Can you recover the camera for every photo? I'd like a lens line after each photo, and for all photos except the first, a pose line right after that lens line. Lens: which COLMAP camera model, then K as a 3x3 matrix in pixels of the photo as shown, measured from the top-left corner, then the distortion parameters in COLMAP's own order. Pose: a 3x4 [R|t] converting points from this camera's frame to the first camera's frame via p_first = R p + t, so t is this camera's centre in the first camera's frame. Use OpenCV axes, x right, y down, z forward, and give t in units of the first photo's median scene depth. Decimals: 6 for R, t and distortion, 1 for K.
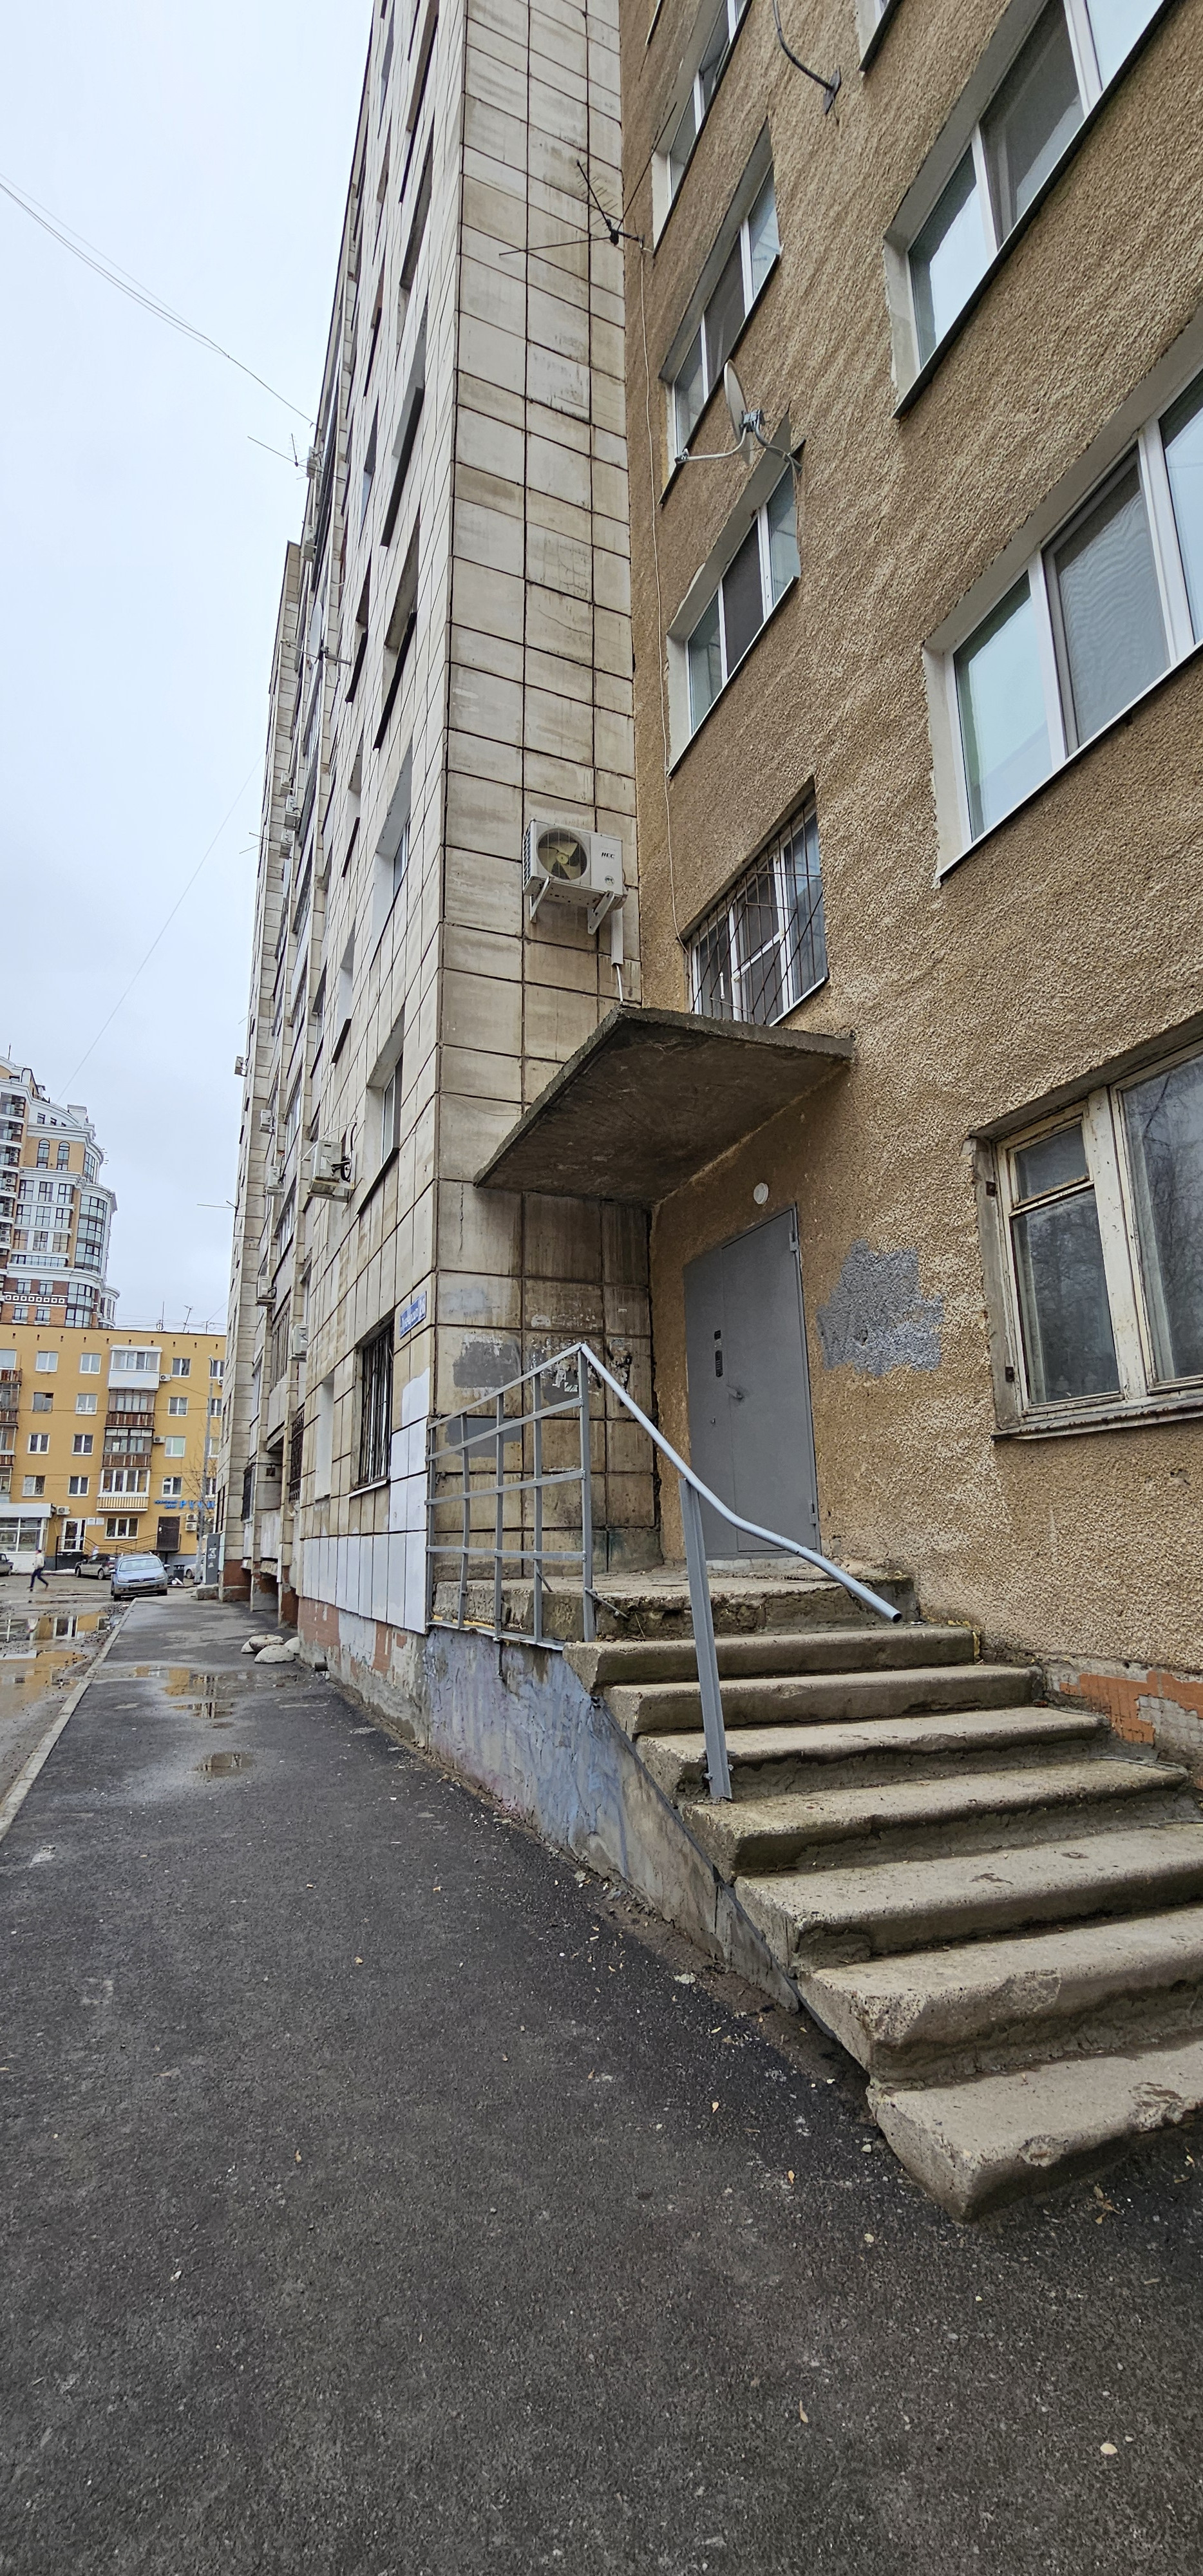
lens RADIAL K [[1045.1, 0, 602.9], [0, 1045.1, 1312.4], [0, 0, 1]] dist [-0.006503, 0.002216]
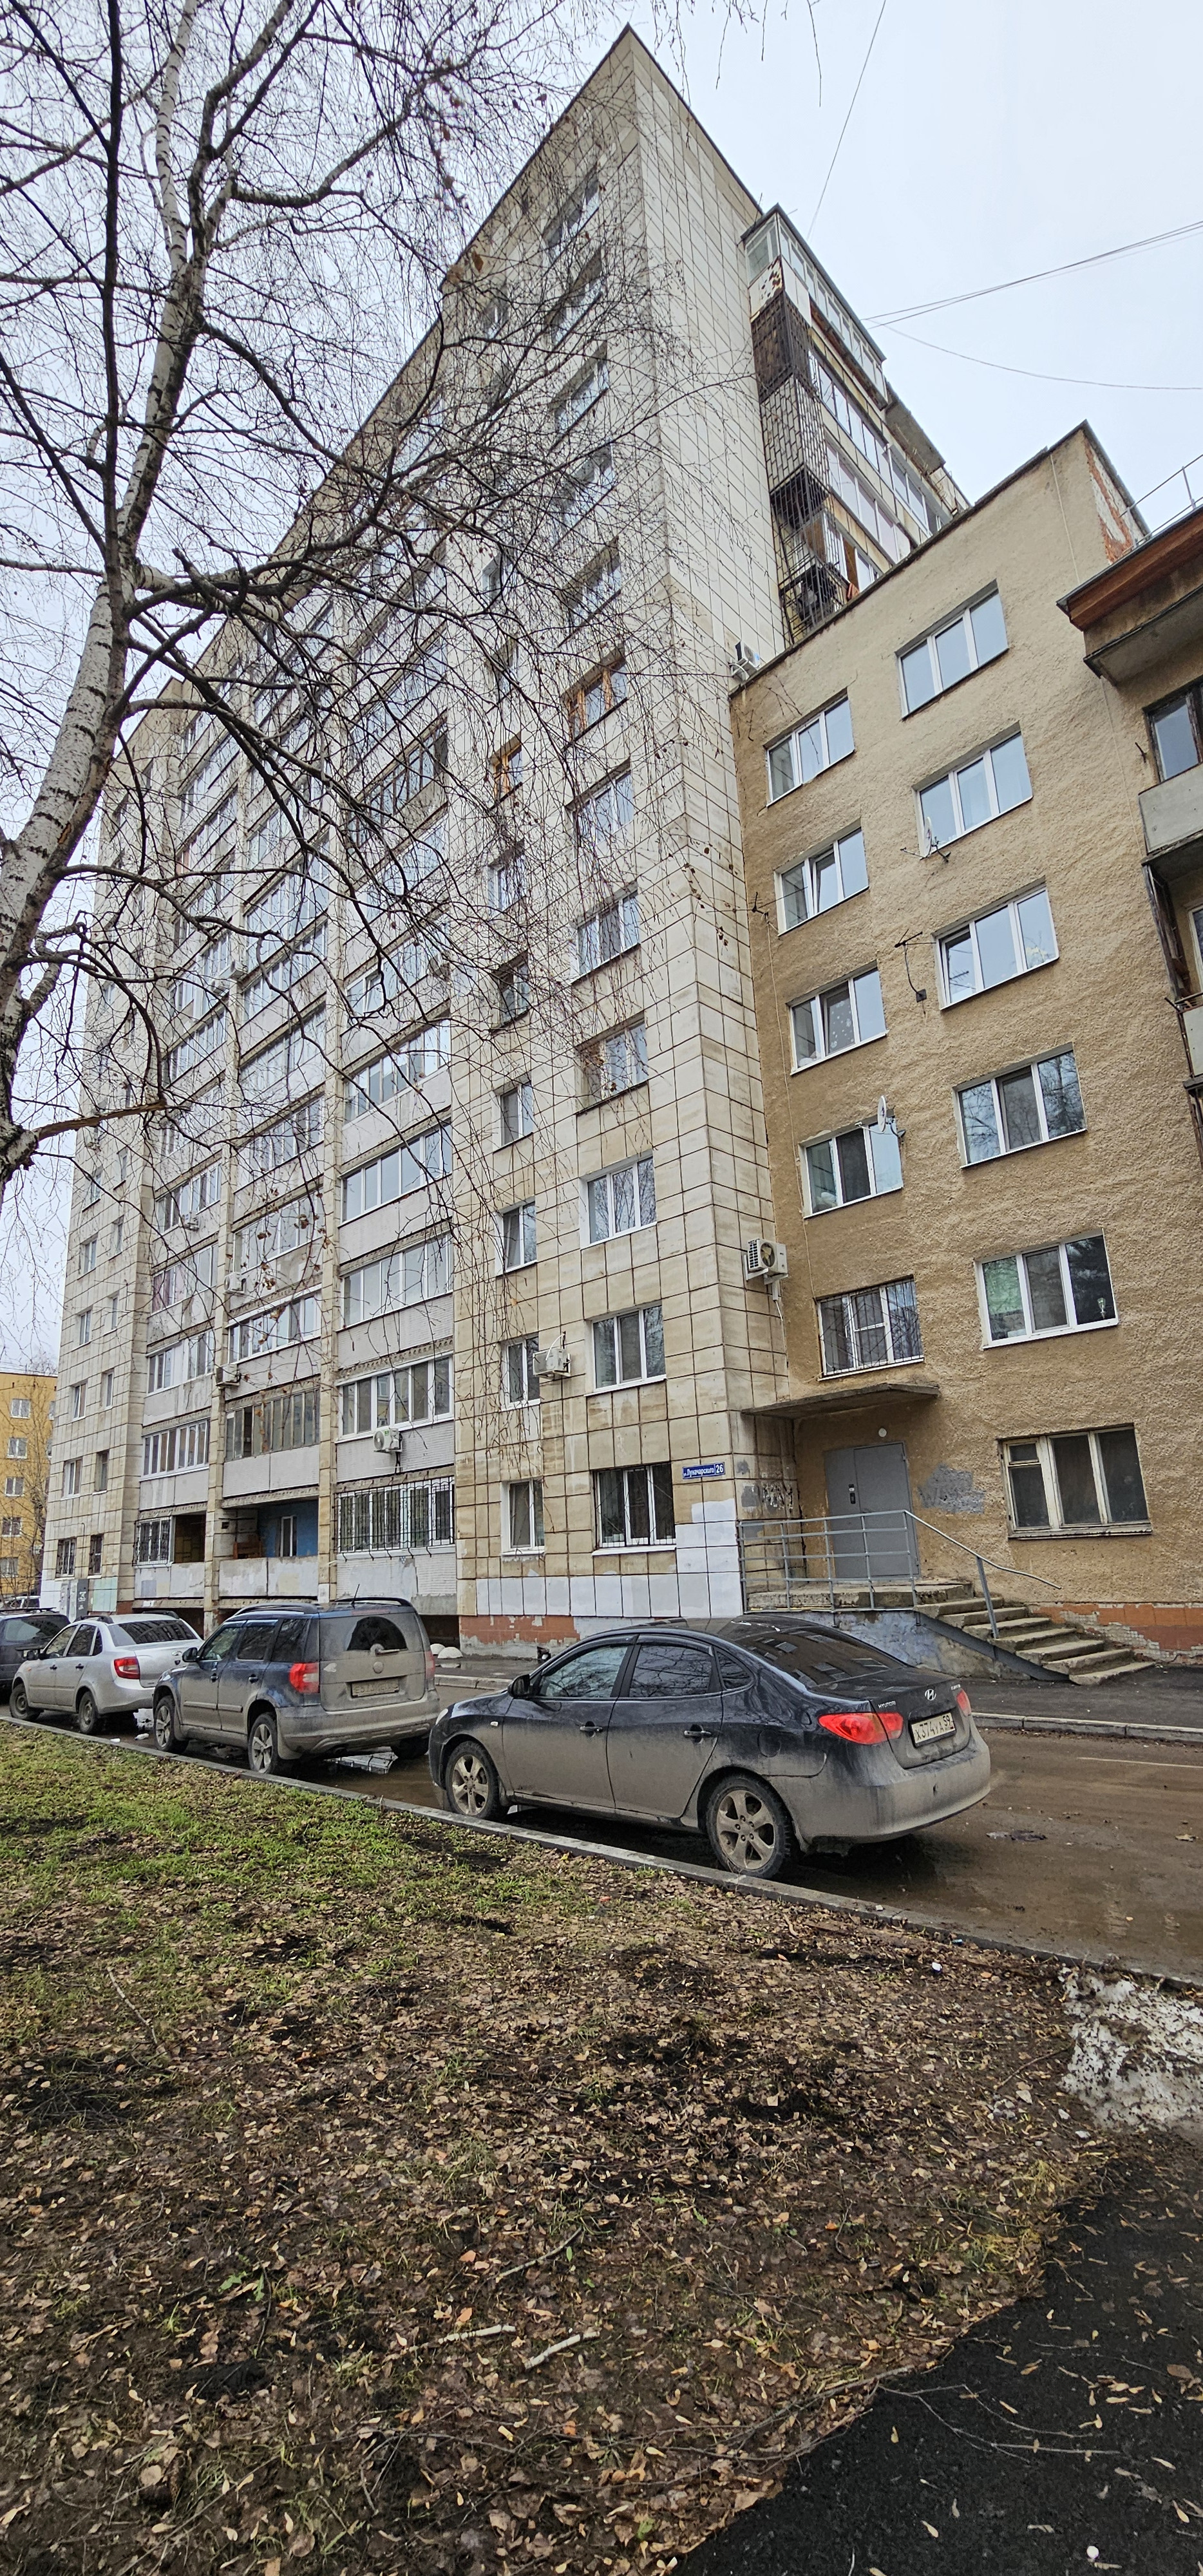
lens RADIAL K [[1045.1, 0, 595.3], [0, 1045.1, 1311.2], [0, 0, 1]] dist [-0.006503, 0.002216]
pose [[0.925369, 0.061080, 0.374115, -1.285520], [-0.052117, 0.998061, -0.034038, -0.252588], [-0.375468, 0.012000, 0.926758, -0.953740]]
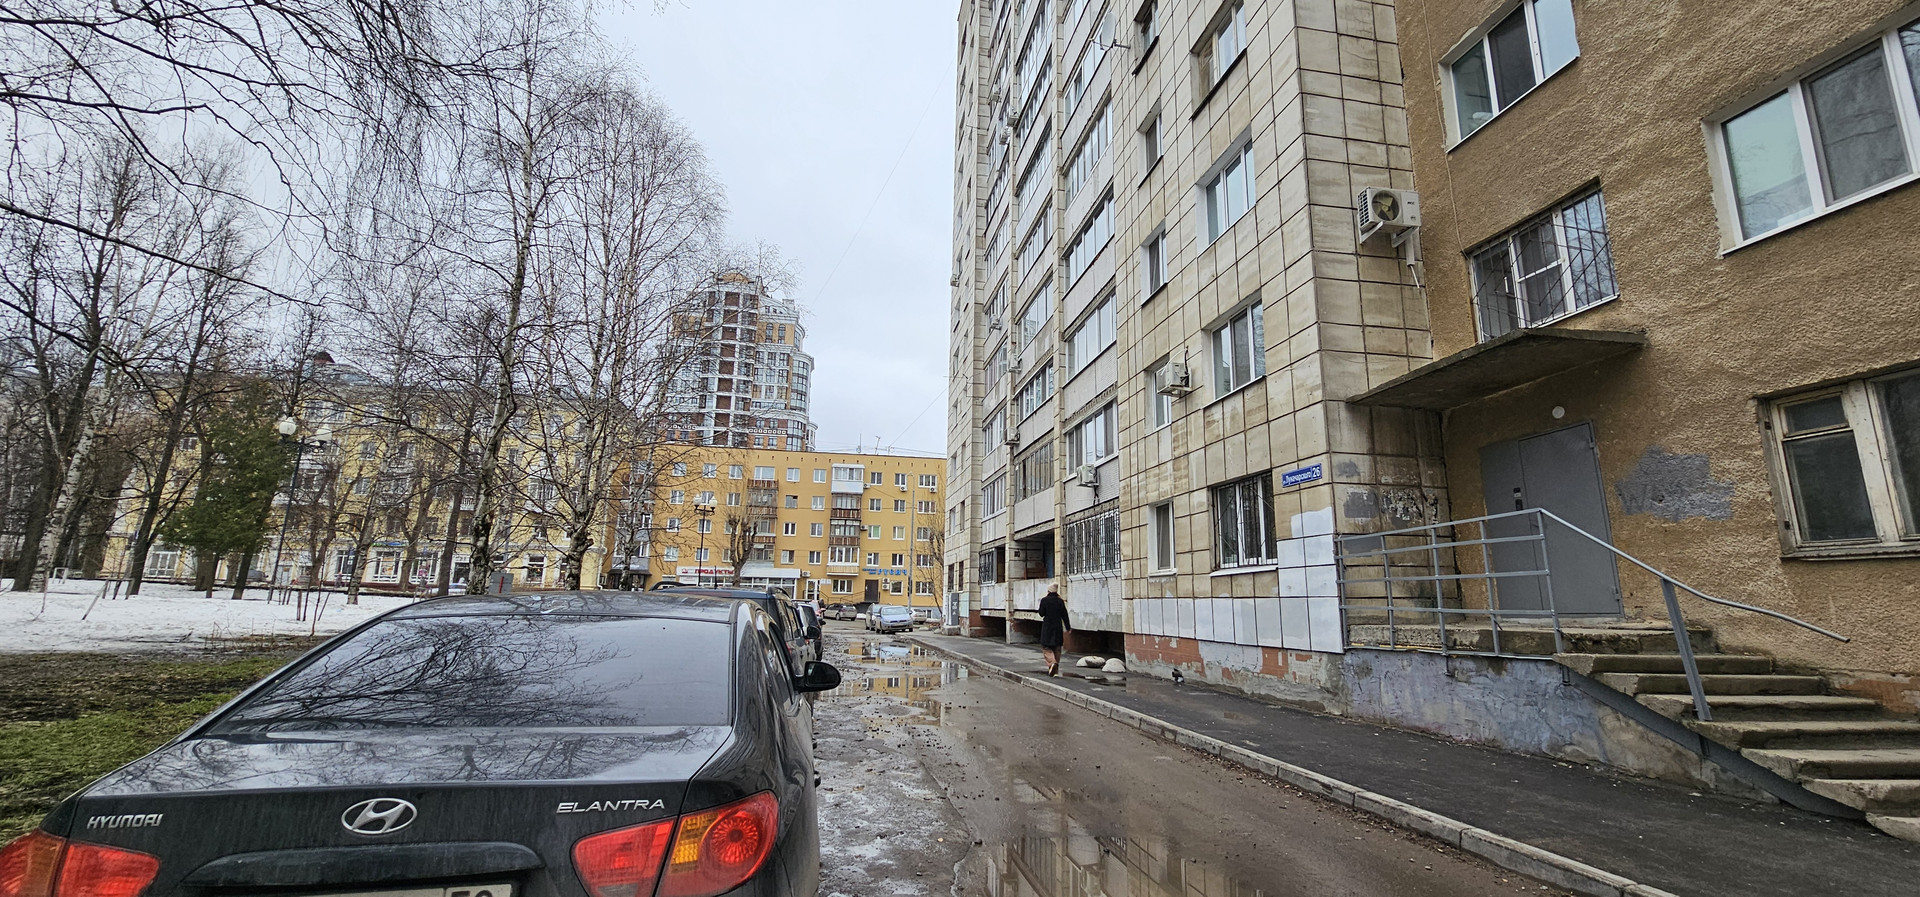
lens RADIAL K [[778.9, 0, 974.8], [0, 778.9, 444.9], [0, 0, 1]] dist [-0.006503, 0.002216]
pose [[0.980080, -0.010069, -0.198347, -0.495149], [0.013196, 0.999809, 0.014450, -0.080712], [0.198164, -0.016780, 0.980025, -0.431126]]
